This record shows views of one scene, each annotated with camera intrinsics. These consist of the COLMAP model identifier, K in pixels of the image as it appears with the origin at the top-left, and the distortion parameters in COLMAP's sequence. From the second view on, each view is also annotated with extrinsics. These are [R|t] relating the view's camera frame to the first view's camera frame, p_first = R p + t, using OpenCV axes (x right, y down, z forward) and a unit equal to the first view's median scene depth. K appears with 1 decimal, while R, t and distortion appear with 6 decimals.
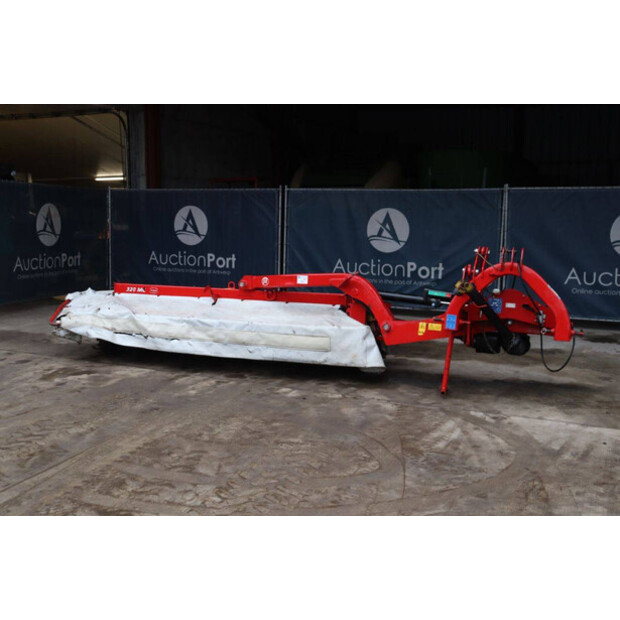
lens RADIAL K [[708.2, 0, 310.0], [0, 708.2, 310.0], [0, 0, 1]] dist [-0.016647, 0.018567]
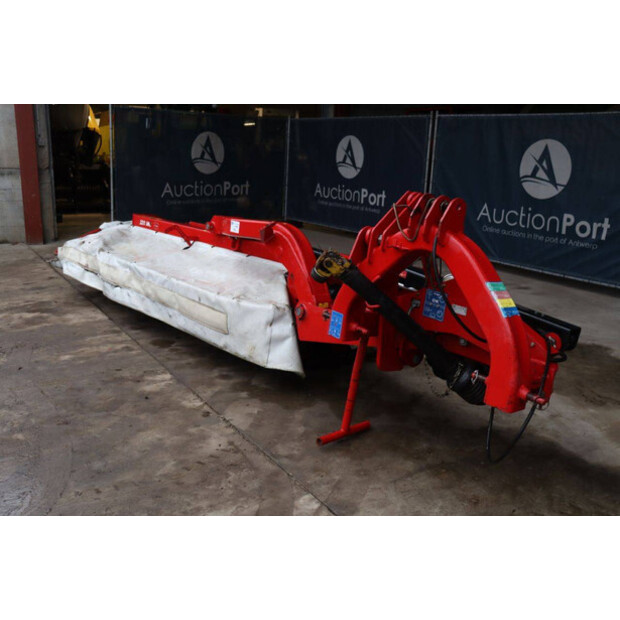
lens RADIAL K [[603.5, 0, 310.0], [0, 603.5, 310.0], [0, 0, 1]] dist [-0.064833, 0.019524]
pose [[0.864169, 0.145127, -0.481820, 0.329081], [-0.086874, 0.986158, 0.141224, -0.048144], [0.495646, -0.080184, 0.864815, 0.465186]]
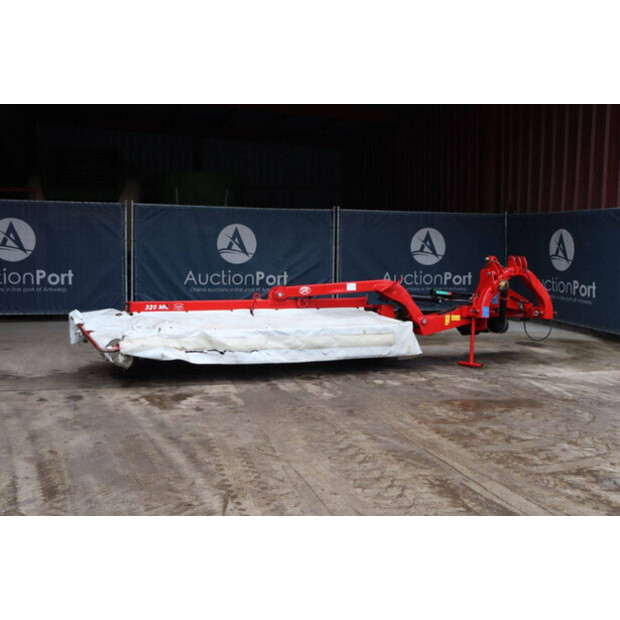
lens RADIAL K [[647.6, 0, 310.0], [0, 647.6, 310.0], [0, 0, 1]] dist [-0.100110, 0.169970]
pose [[0.773169, -0.067510, 0.630596, -0.667954], [0.073365, 0.997164, 0.016801, -0.025681], [-0.629942, 0.033274, 0.775929, 0.209122]]
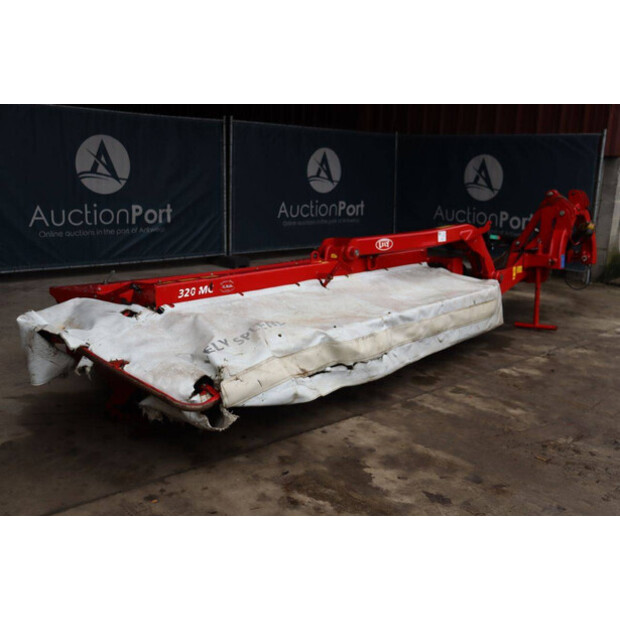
lens RADIAL K [[621.2, 0, 310.0], [0, 621.2, 310.0], [0, 0, 1]] dist [-0.112320, 0.231888]
pose [[0.380752, -0.207052, 0.901198, -0.646618], [0.085059, 0.978318, 0.188833, -0.096619], [-0.920757, 0.004757, 0.390108, 0.795705]]
